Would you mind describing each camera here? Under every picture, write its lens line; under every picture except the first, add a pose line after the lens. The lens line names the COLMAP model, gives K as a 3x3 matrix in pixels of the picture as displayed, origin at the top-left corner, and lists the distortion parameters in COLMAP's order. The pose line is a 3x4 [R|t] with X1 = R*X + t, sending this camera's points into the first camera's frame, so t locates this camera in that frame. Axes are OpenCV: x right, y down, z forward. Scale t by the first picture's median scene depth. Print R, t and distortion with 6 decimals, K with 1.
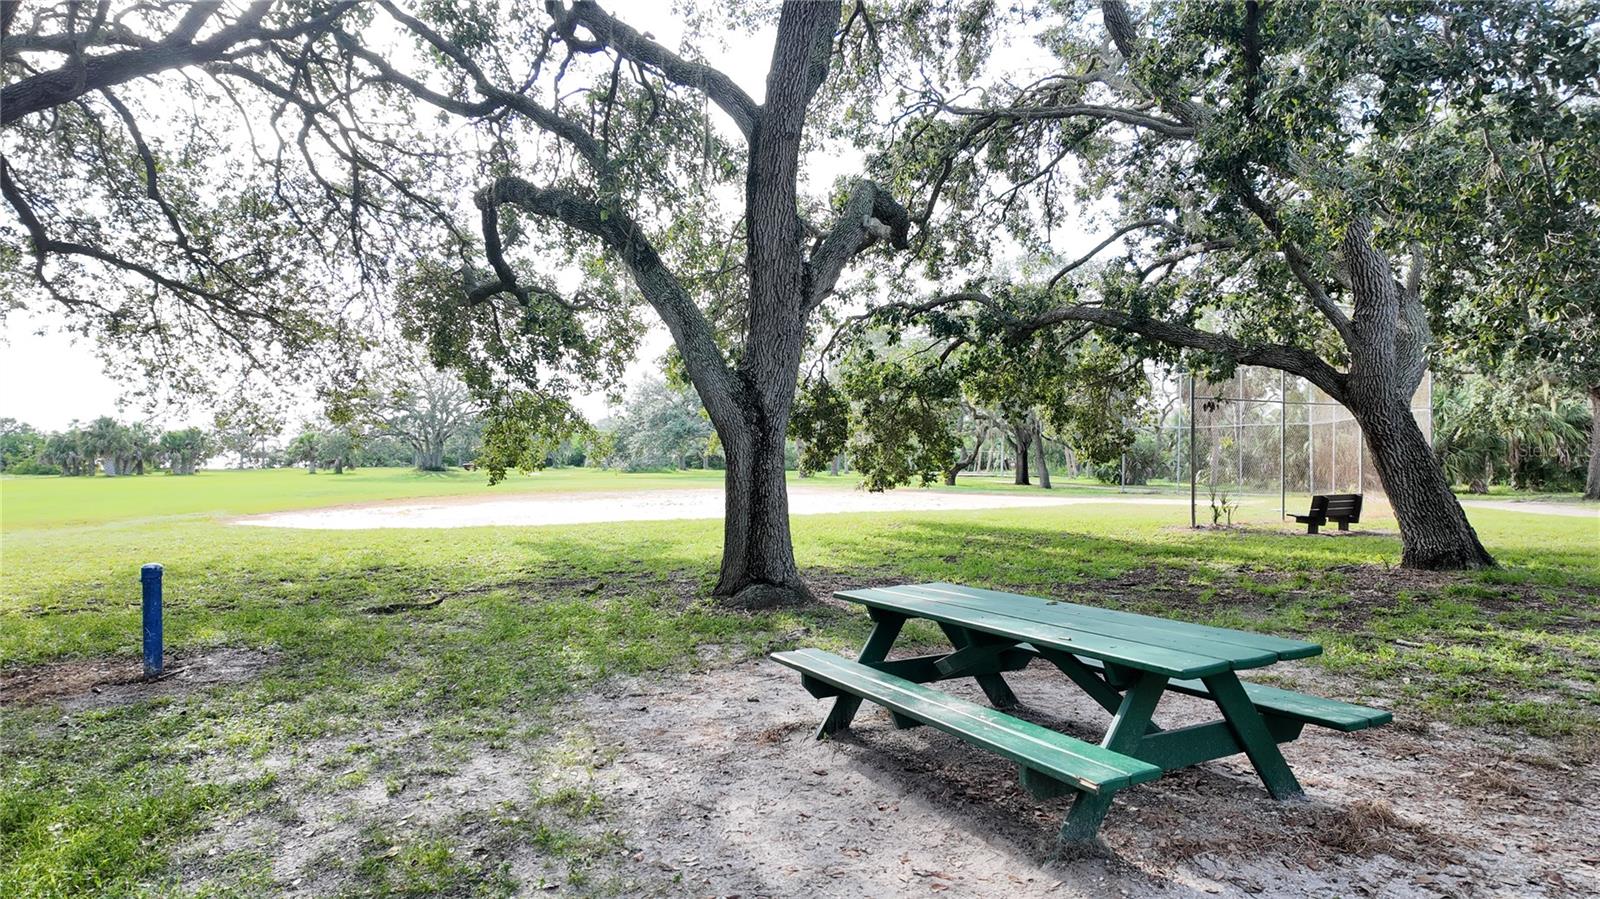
lens RADIAL K [[914.8, 0, 803.4], [0, 914.8, 452.8], [0, 0, 1]] dist [0.003011, 0.000200]
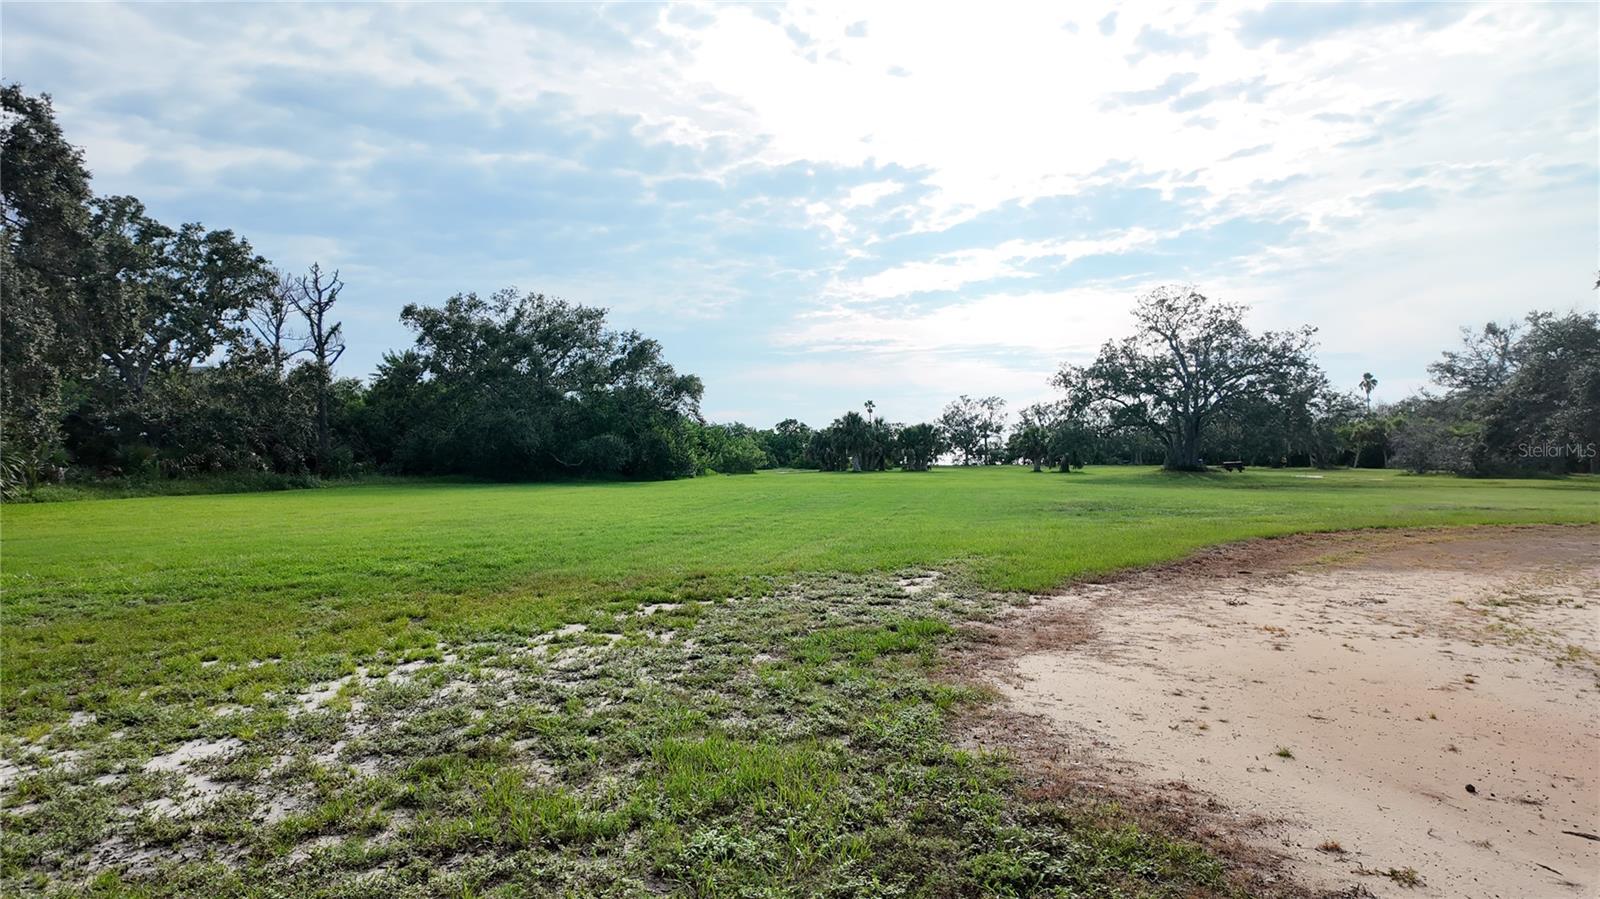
lens RADIAL K [[914.8, 0, 801.2], [0, 914.8, 451.0], [0, 0, 1]] dist [0.003011, 0.000200]
pose [[0.748000, -0.001167, -0.663698, -0.115036], [0.001360, 0.999999, -0.000225, 0.002203], [0.663698, -0.000734, 0.748001, 0.177330]]
